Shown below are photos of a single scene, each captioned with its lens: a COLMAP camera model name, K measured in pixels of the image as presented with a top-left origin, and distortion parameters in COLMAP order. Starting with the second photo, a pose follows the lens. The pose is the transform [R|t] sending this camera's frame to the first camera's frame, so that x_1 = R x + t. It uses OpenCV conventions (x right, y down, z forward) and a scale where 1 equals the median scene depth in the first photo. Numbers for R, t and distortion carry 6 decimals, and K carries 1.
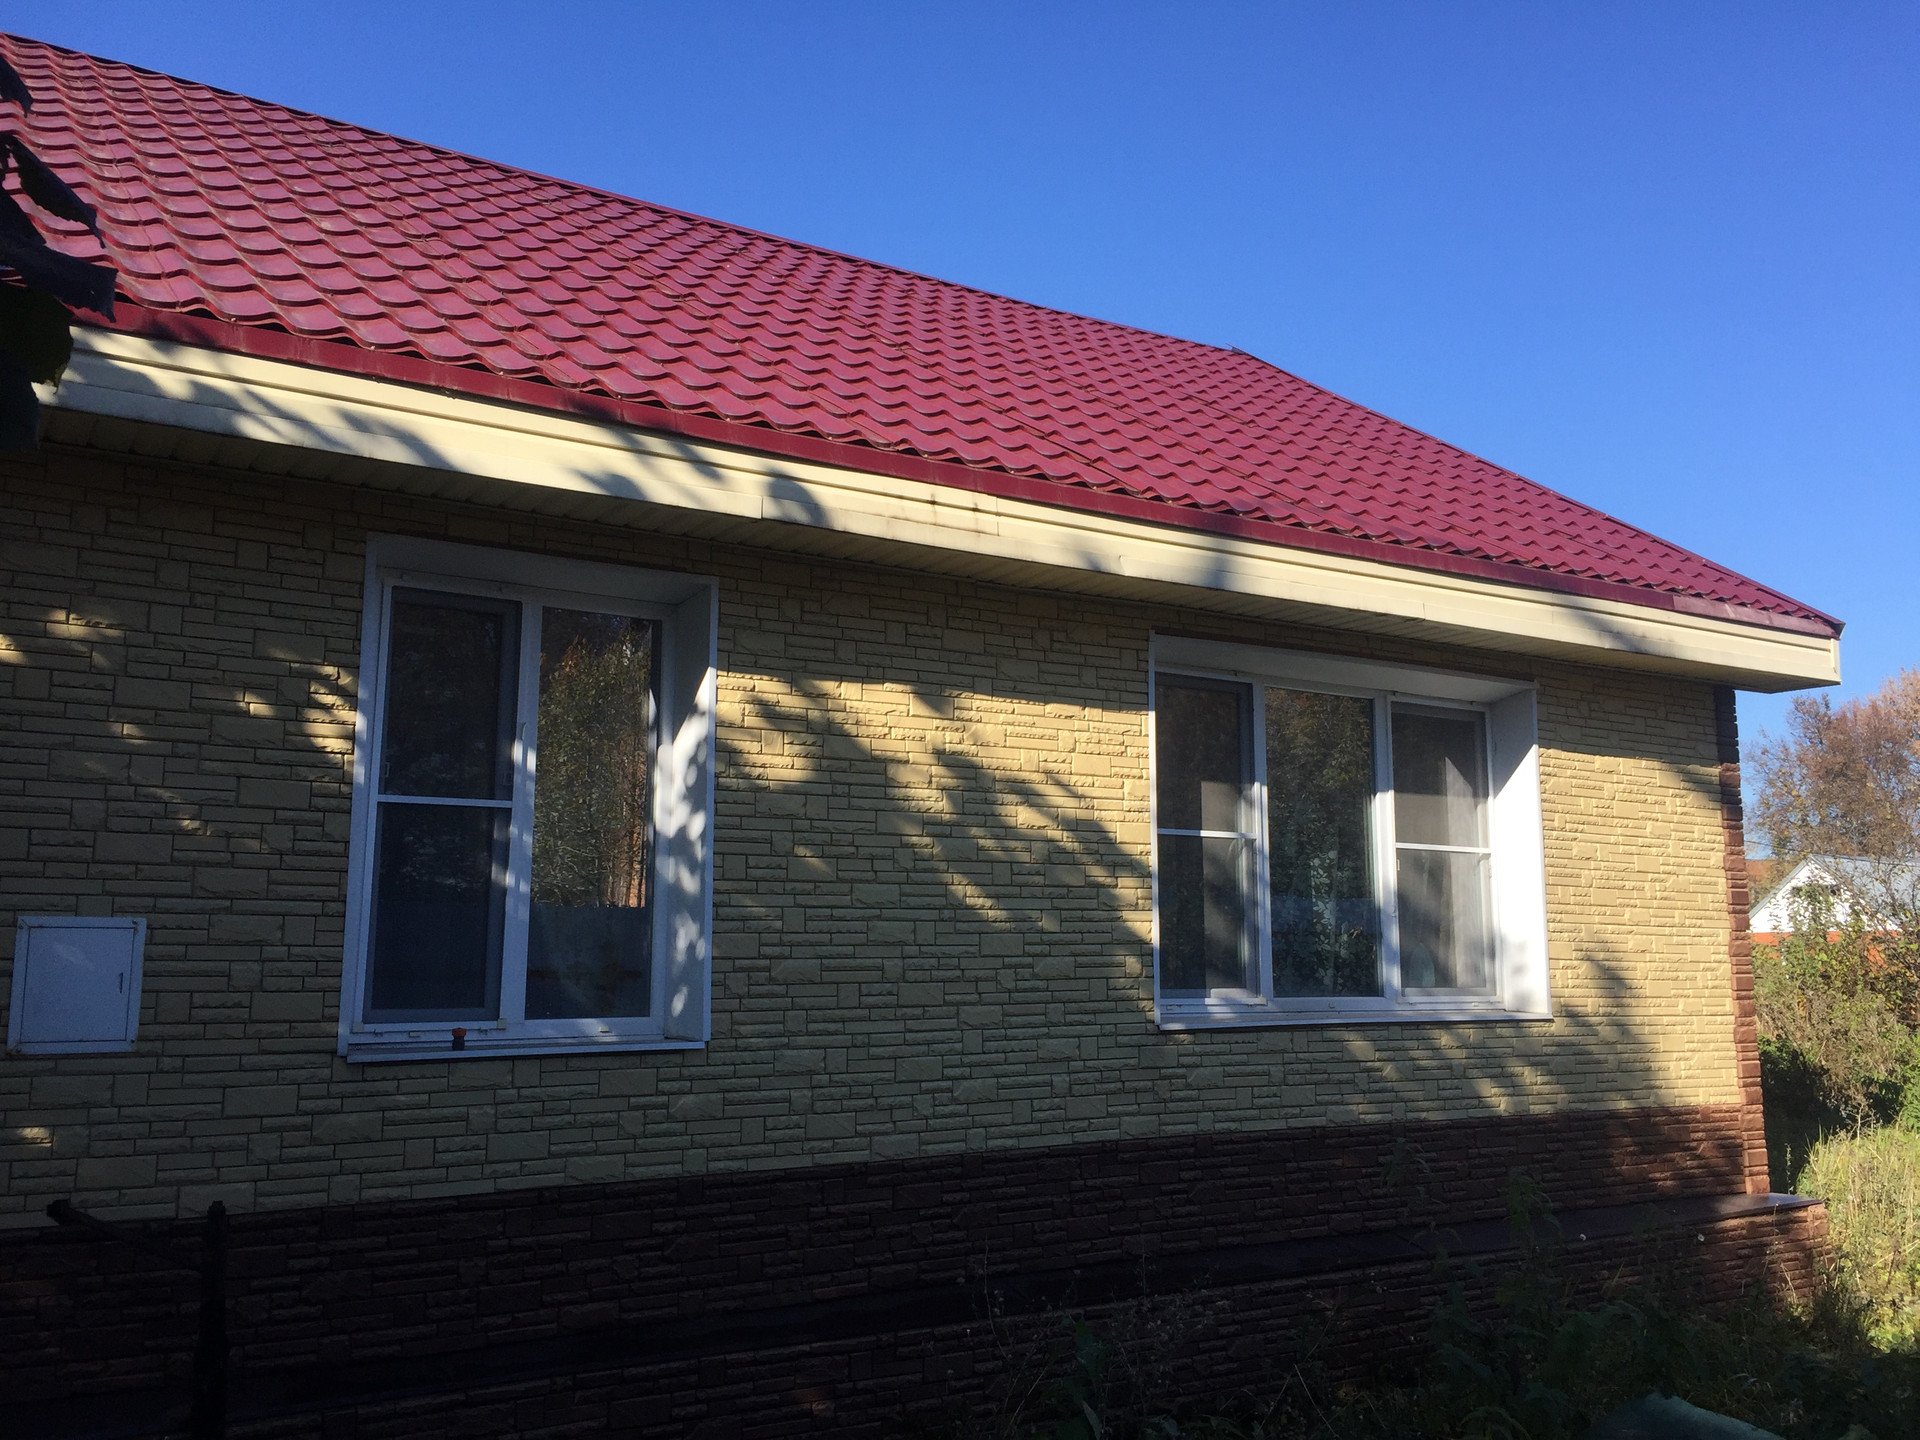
lens RADIAL K [[1685.8, 0, 960.0], [0, 1685.8, 720.0], [0, 0, 1]] dist [-0.004456, -0.004250]
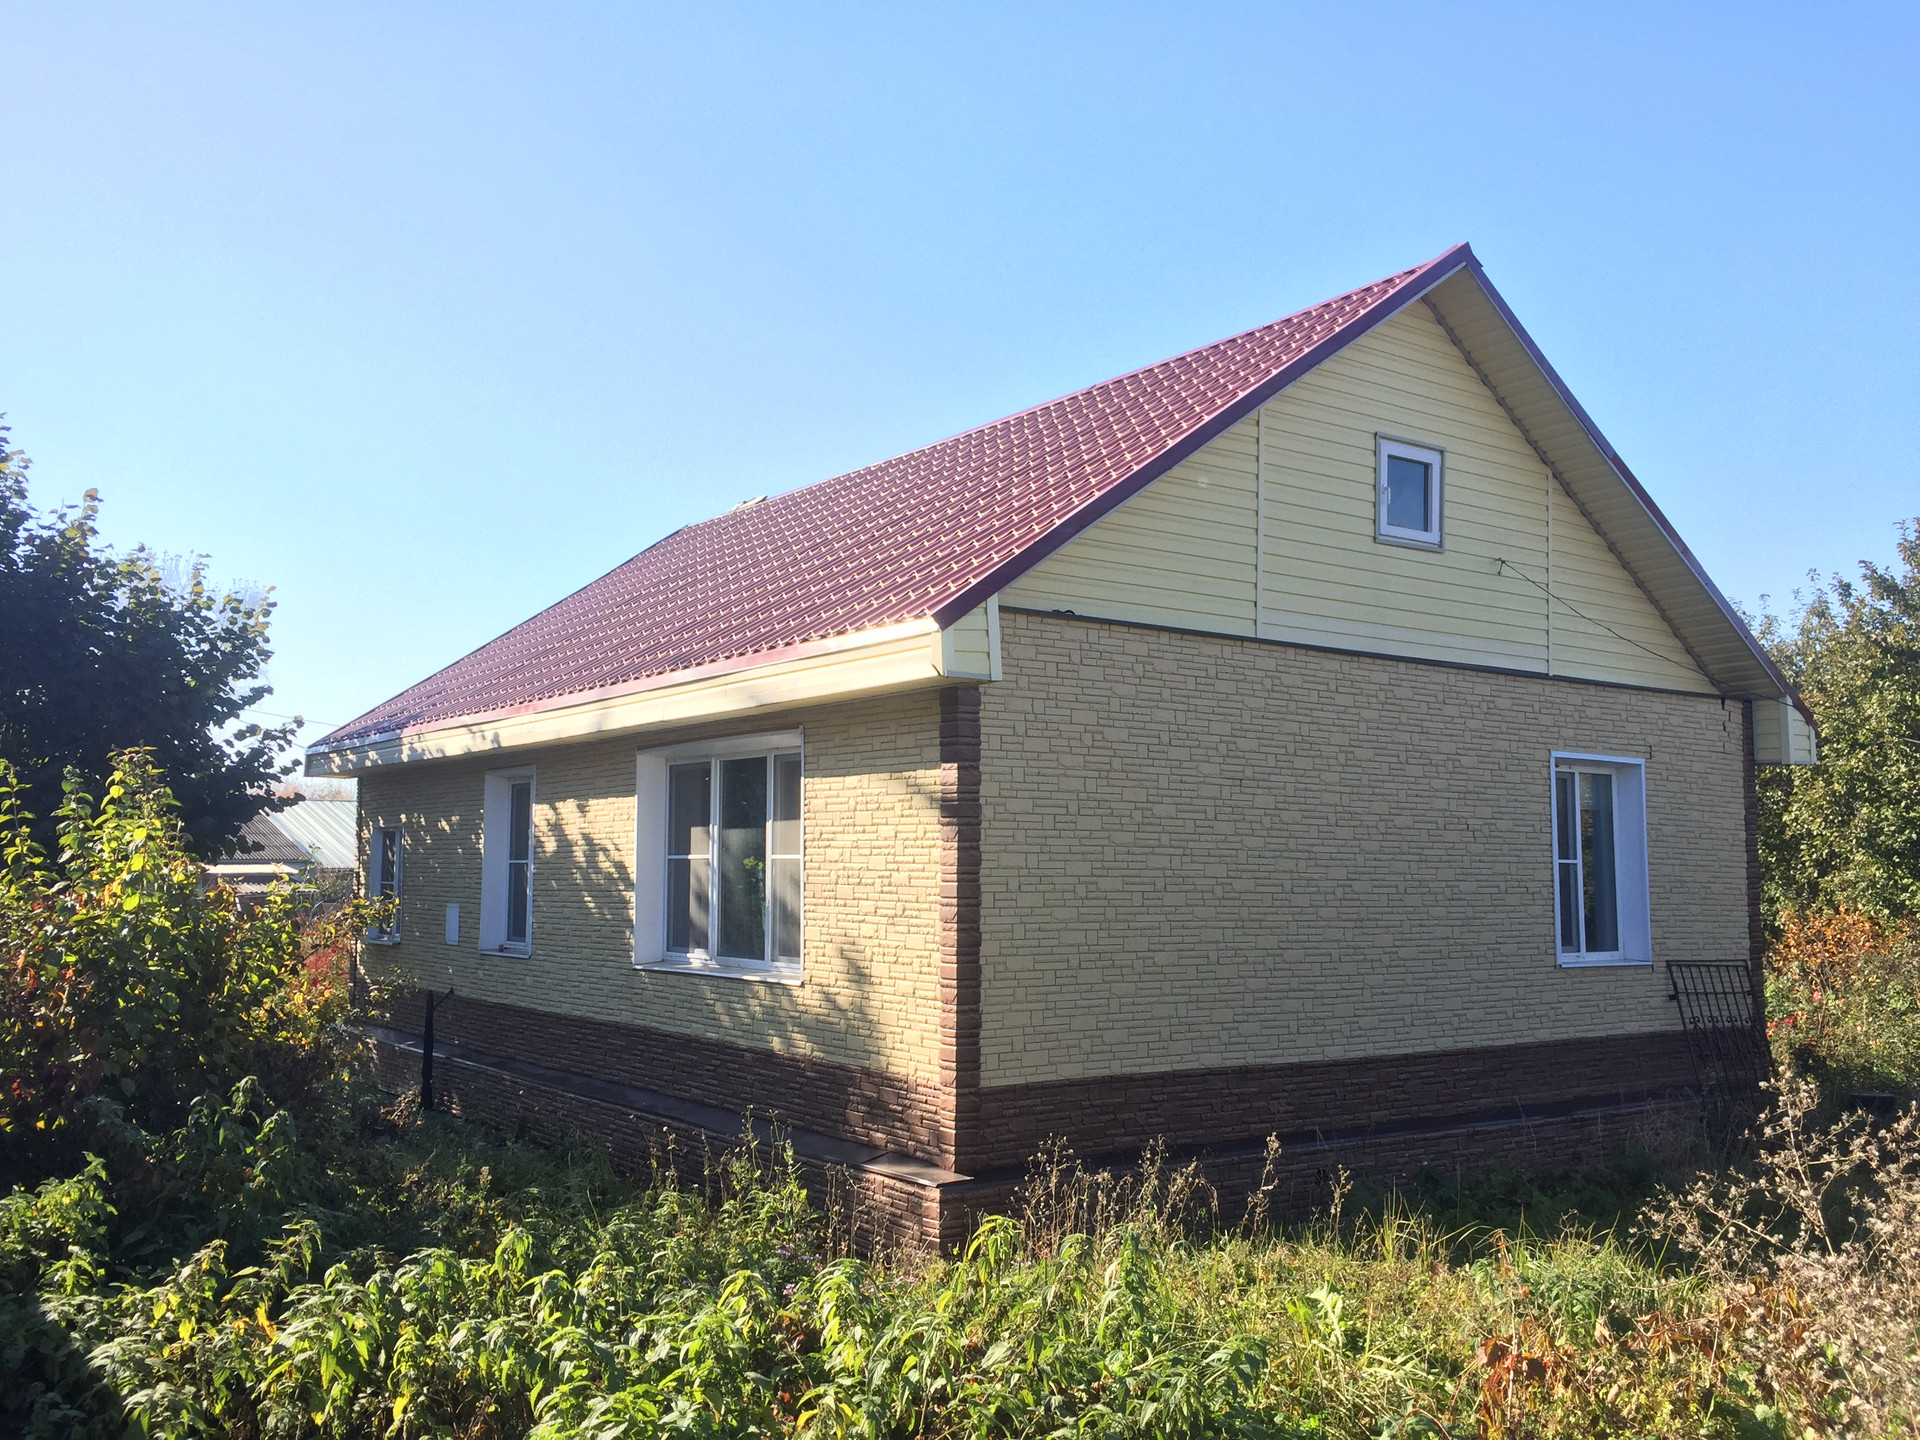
lens RADIAL K [[1685.8, 0, 960.0], [0, 1685.8, 720.0], [0, 0, 1]] dist [-0.004456, -0.004250]
pose [[0.022458, -0.126458, -0.991718, 2.055109], [0.104058, 0.986876, -0.123484, 0.178959], [0.994318, -0.100423, 0.035322, 1.327933]]
